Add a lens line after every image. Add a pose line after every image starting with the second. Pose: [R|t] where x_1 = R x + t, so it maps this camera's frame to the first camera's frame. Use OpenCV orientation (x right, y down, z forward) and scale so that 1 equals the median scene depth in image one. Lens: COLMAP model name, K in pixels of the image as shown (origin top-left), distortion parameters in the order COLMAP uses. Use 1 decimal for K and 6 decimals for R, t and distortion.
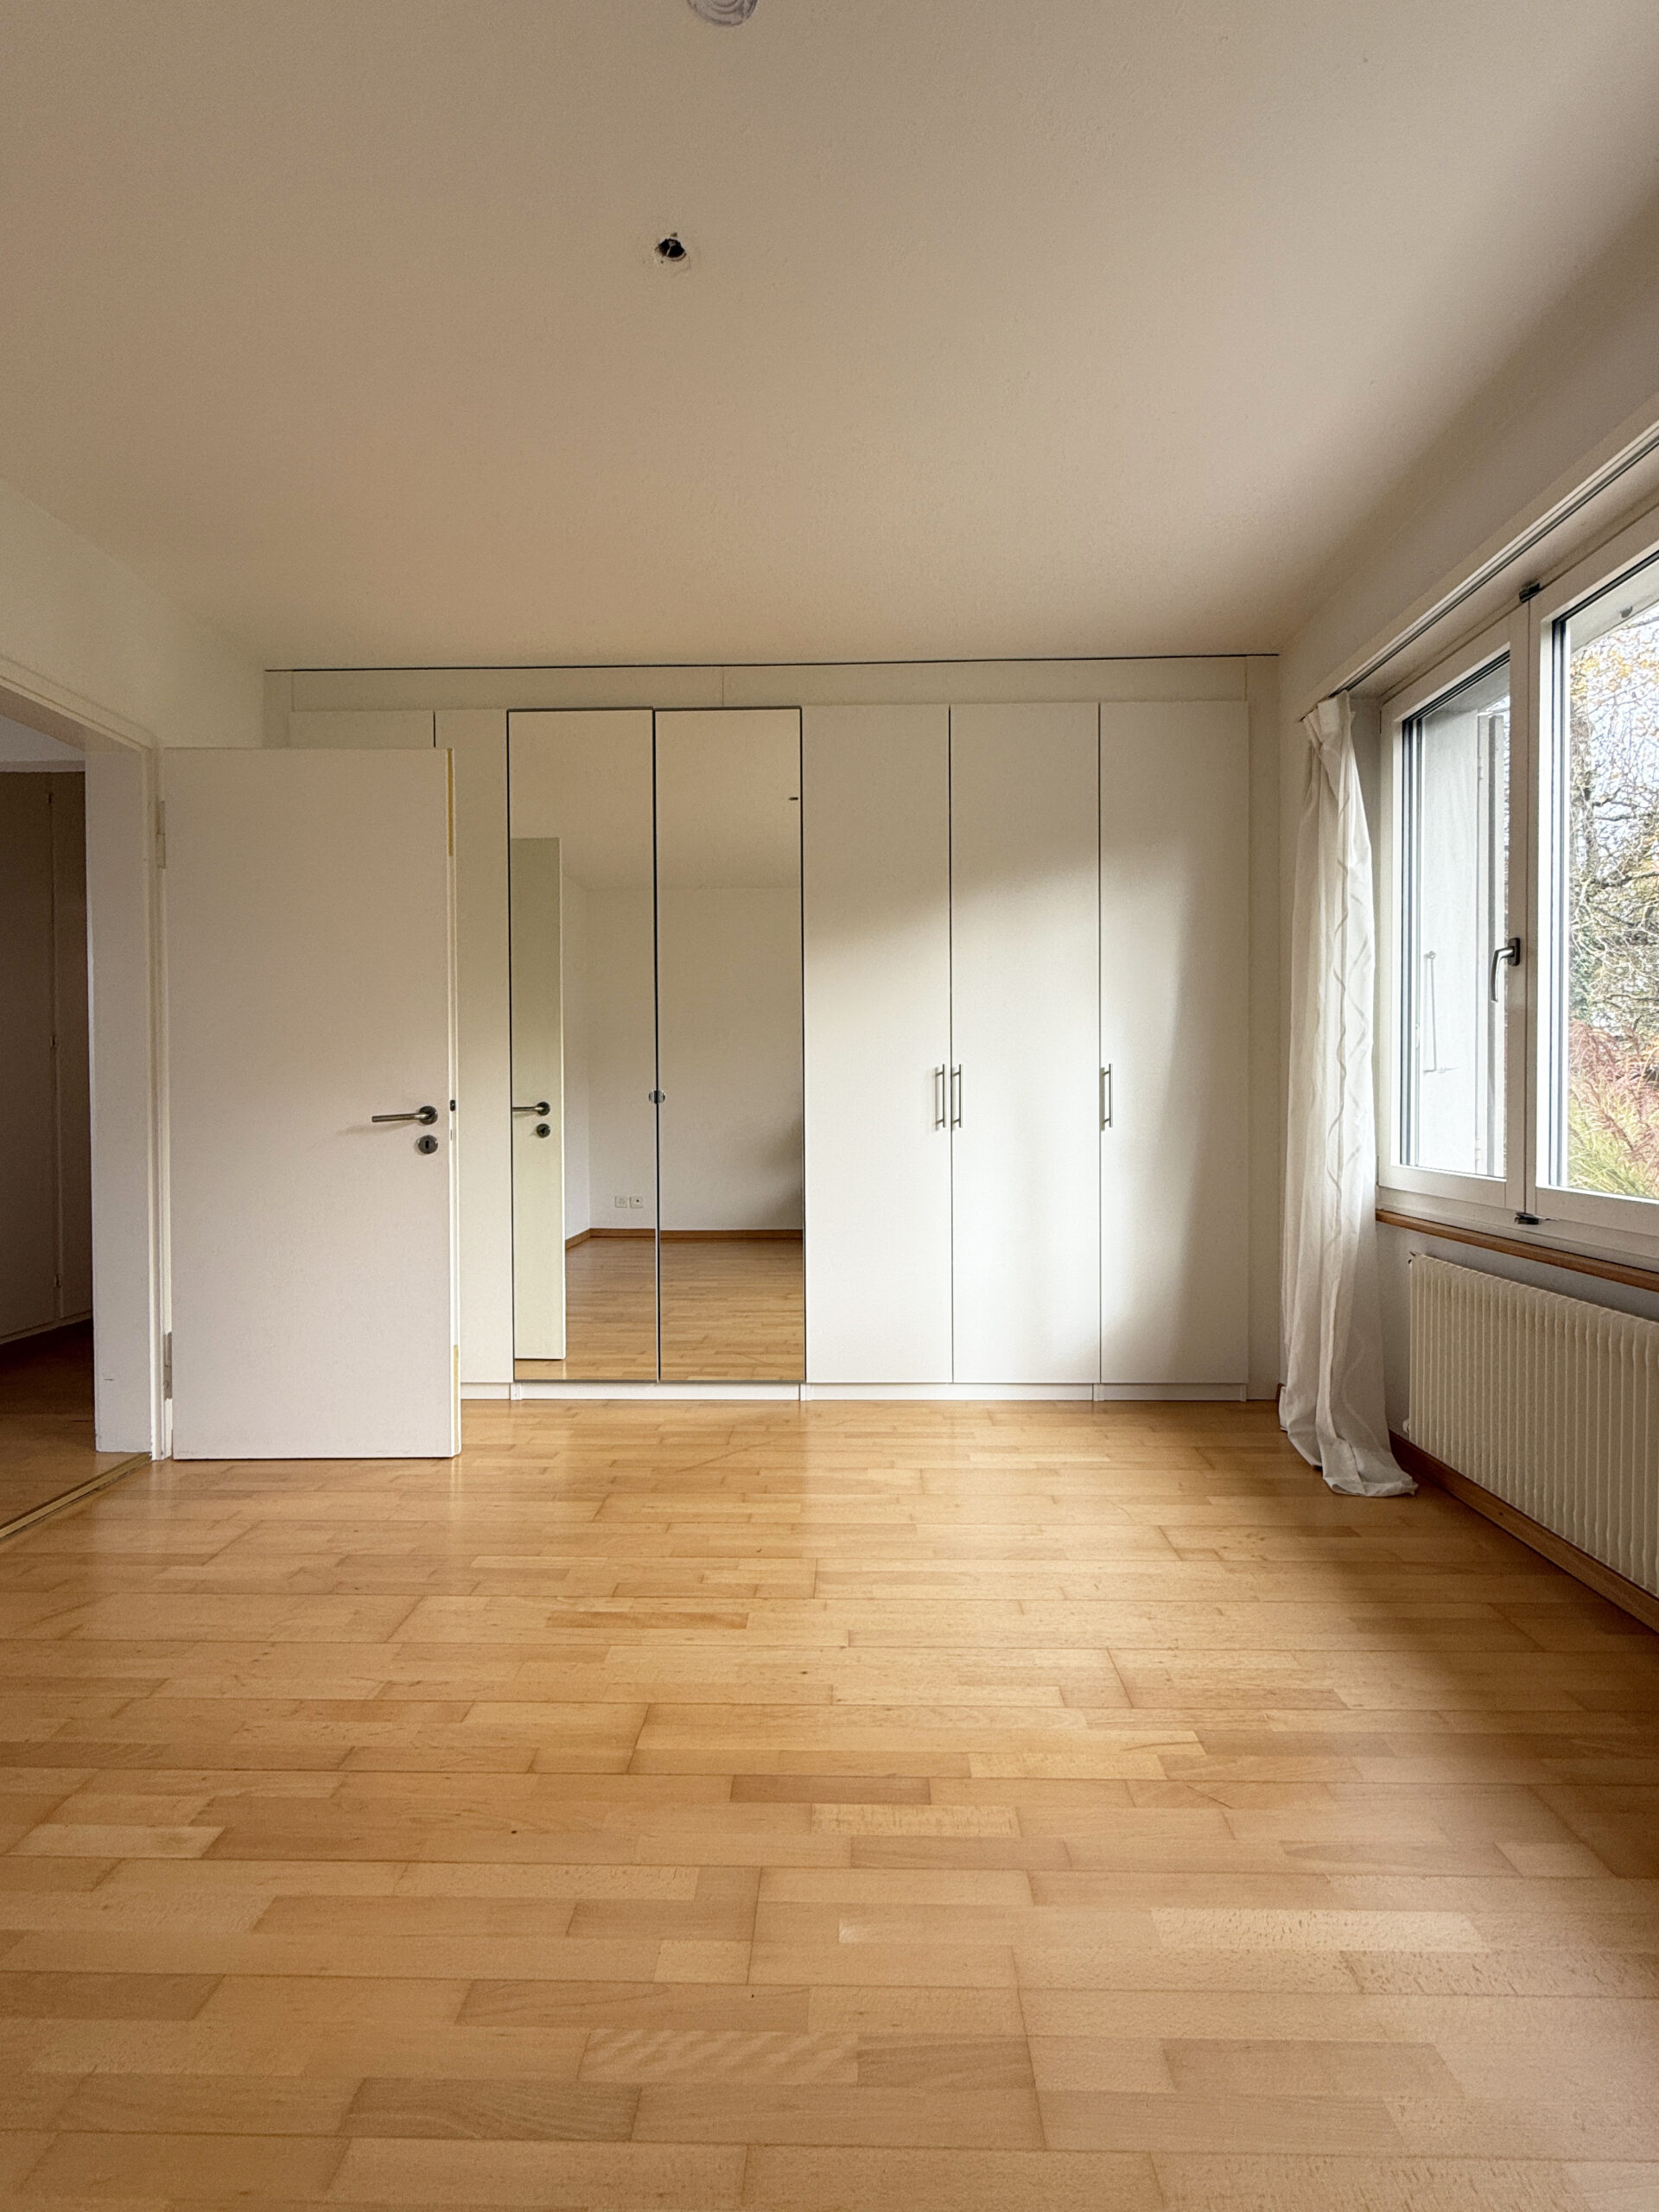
lens RADIAL K [[1018.8, 0, 830.4], [0, 1018.8, 1102.2], [0, 0, 1]] dist [-0.003156, -0.000133]
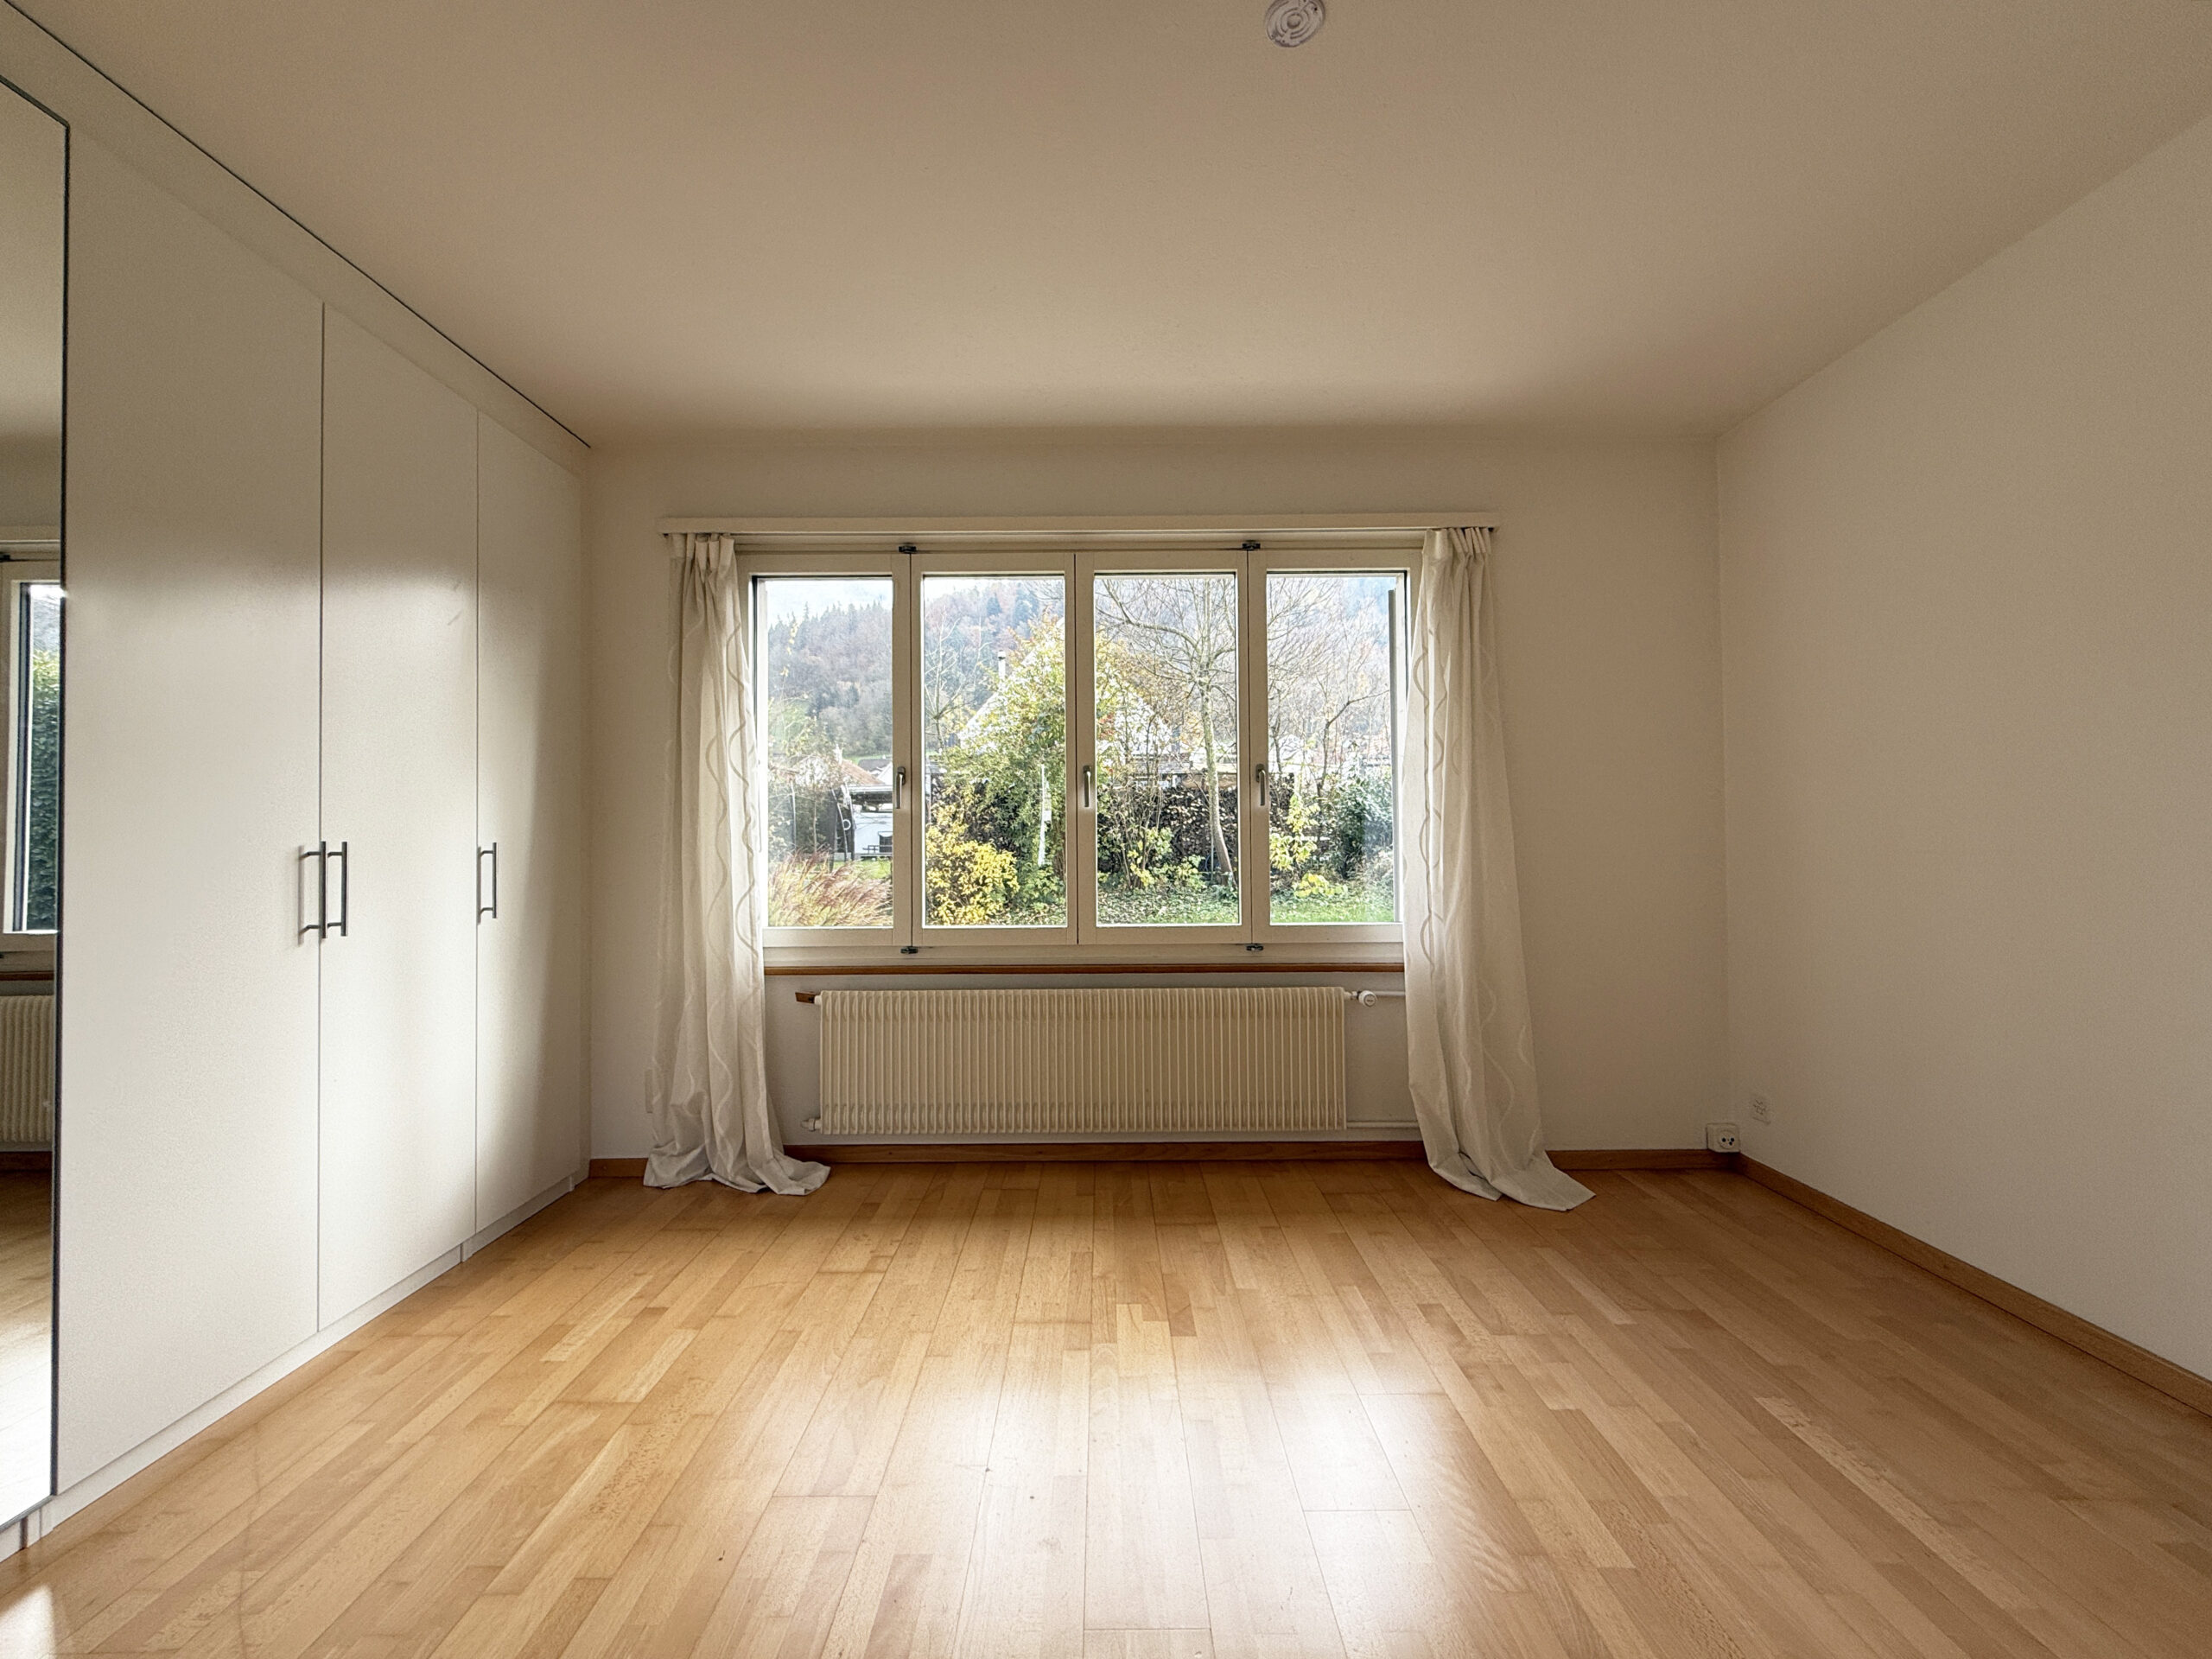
lens RADIAL K [[895.1, 0, 1107.2], [0, 895.1, 835.1], [0, 0, 1]] dist [0.001068, 0.000082]
pose [[-0.027926, 0.019941, 0.999411, -0.556754], [0.020183, 0.999608, -0.019381, -0.022131], [-0.999406, 0.019629, -0.028318, 0.603531]]
